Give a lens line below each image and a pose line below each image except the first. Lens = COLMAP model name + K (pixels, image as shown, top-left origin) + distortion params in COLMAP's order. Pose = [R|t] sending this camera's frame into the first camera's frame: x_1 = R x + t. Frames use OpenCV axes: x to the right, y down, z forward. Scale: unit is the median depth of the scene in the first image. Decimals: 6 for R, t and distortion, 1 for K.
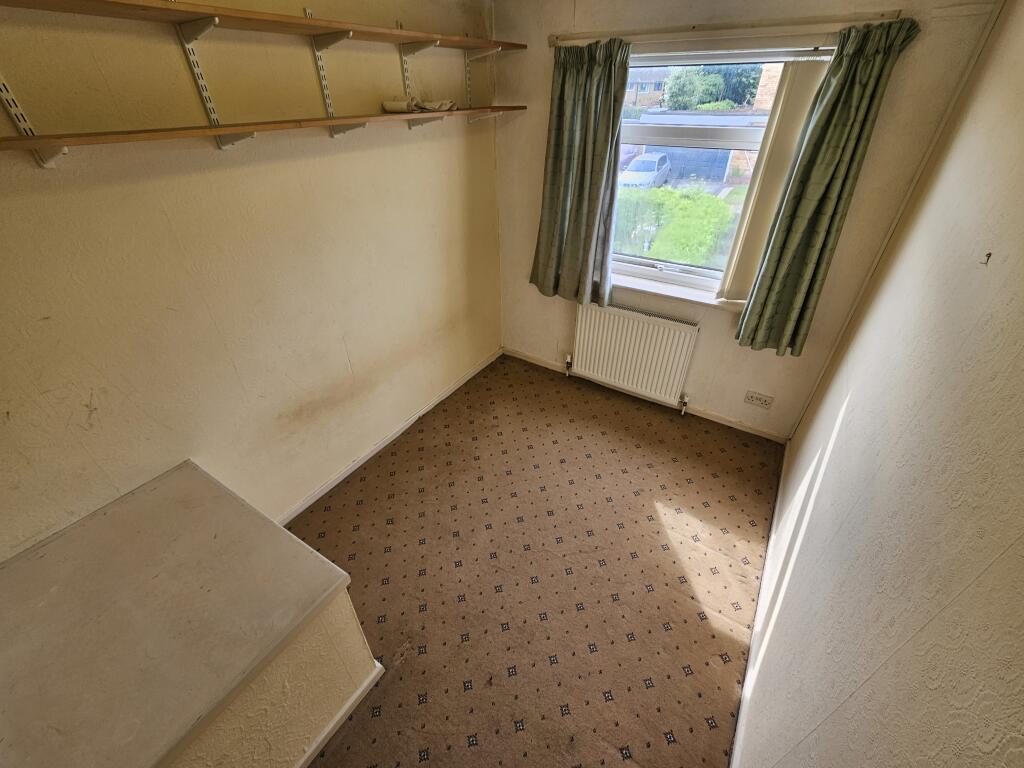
lens RADIAL K [[423.5, 0, 516.1], [0, 423.5, 383.5], [0, 0, 1]] dist [0.002222, -0.000426]
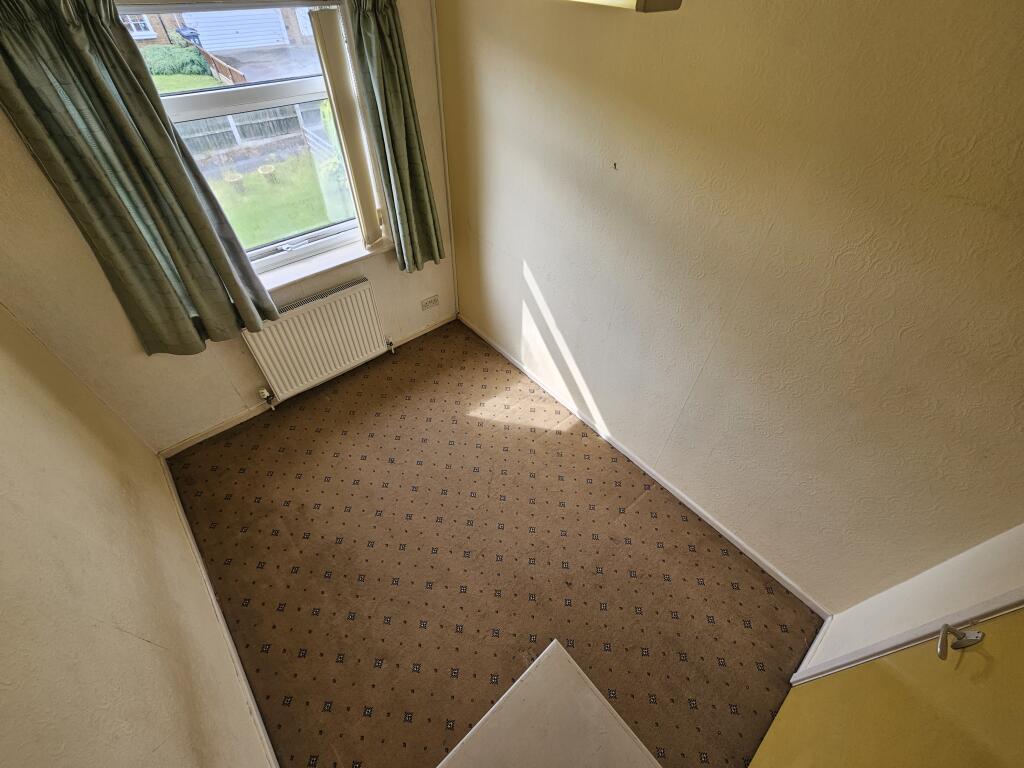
lens RADIAL K [[423.5, 0, 512.5], [0, 423.5, 380.4], [0, 0, 1]] dist [0.002222, -0.000426]
pose [[0.282904, -0.679425, 0.677013, -0.349360], [0.522958, 0.700966, 0.484935, -0.277372], [-0.804040, 0.216860, 0.553617, 0.180394]]
